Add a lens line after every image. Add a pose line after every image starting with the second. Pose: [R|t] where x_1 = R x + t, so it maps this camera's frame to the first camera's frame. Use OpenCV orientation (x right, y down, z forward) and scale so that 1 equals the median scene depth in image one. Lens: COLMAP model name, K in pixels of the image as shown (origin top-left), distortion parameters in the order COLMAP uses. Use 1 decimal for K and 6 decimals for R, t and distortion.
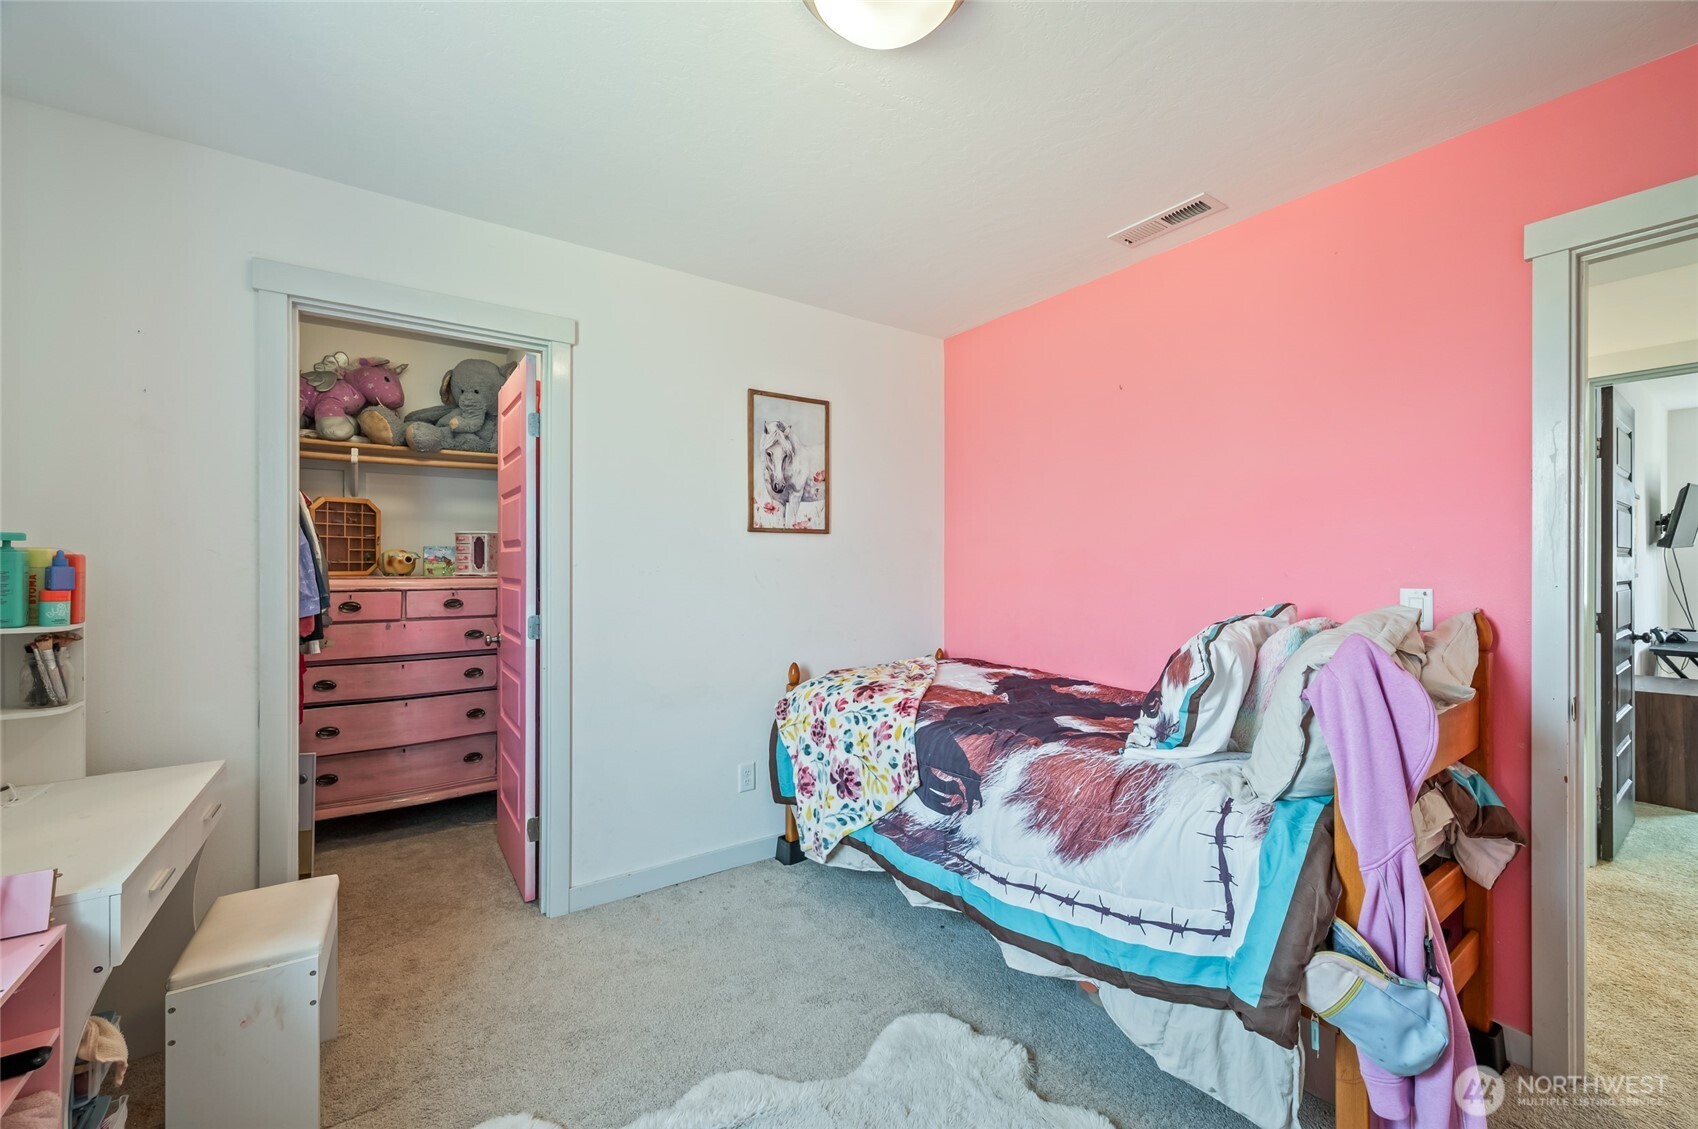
lens RADIAL K [[675.8, 0, 847.1], [0, 675.8, 564.6], [0, 0, 1]] dist [0.001501, 0.000093]
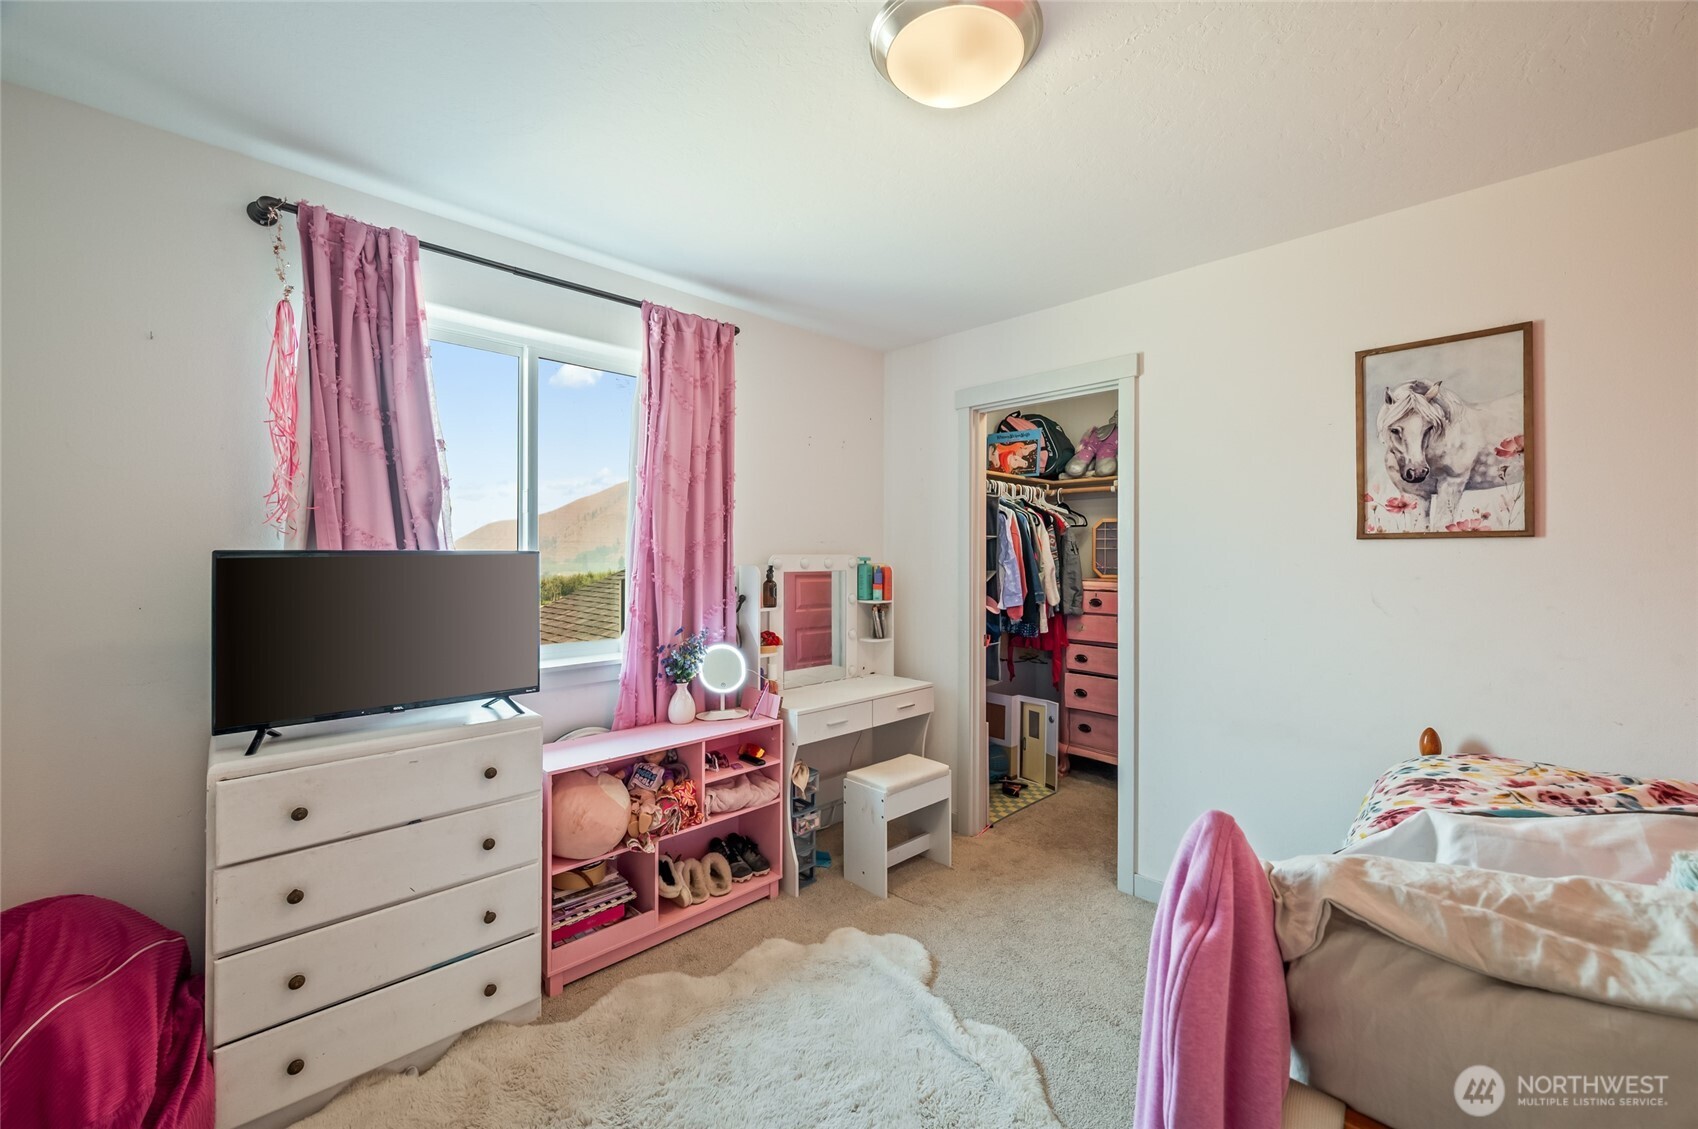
lens RADIAL K [[675.8, 0, 854.3], [0, 675.8, 557.1], [0, 0, 1]] dist [0.001501, 0.000093]
pose [[0.183166, 0.002118, -0.983080, 0.484785], [-0.004959, 0.999987, 0.001231, -0.025863], [0.983070, 0.004650, 0.183174, 0.293441]]
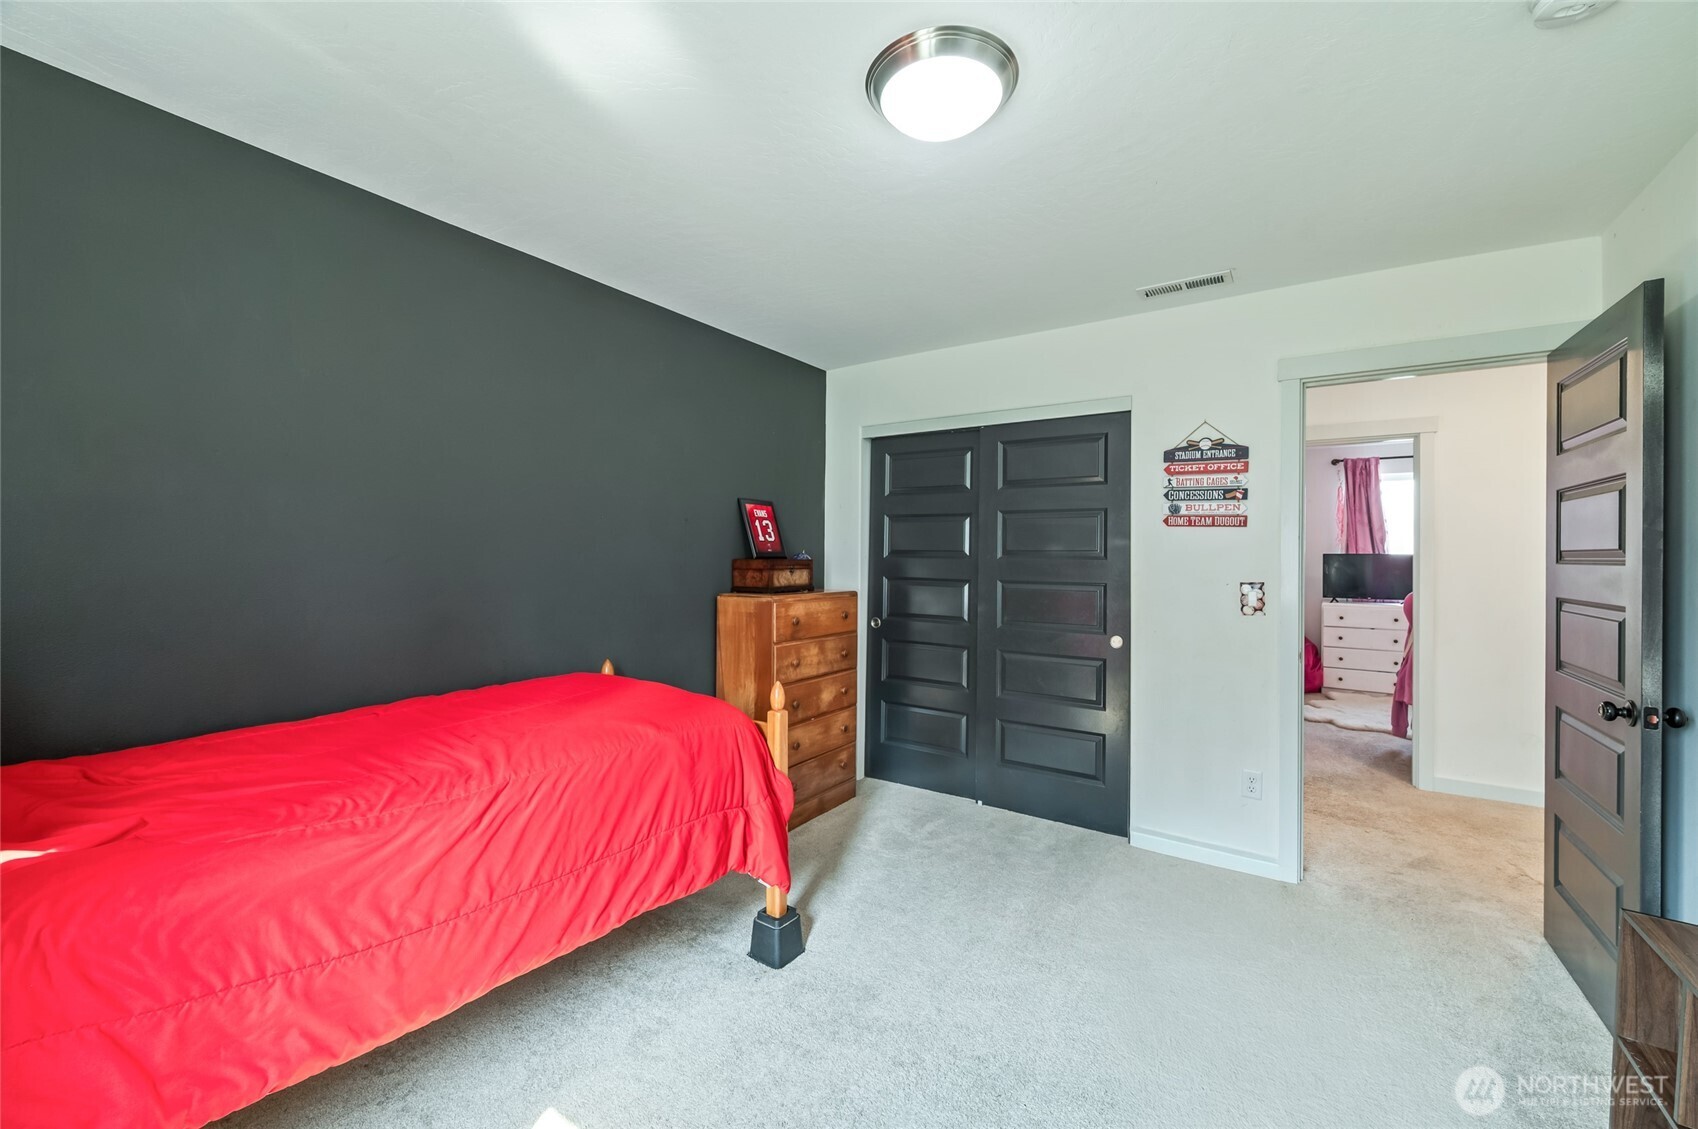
lens RADIAL K [[675.8, 0, 857.6], [0, 675.8, 554.8], [0, 0, 1]] dist [0.001501, 0.000093]
pose [[-0.924836, -0.001353, -0.380363, 2.204159], [-0.001213, 0.999999, -0.000609, -0.022888], [0.380363, -0.000102, -0.924837, 1.417596]]
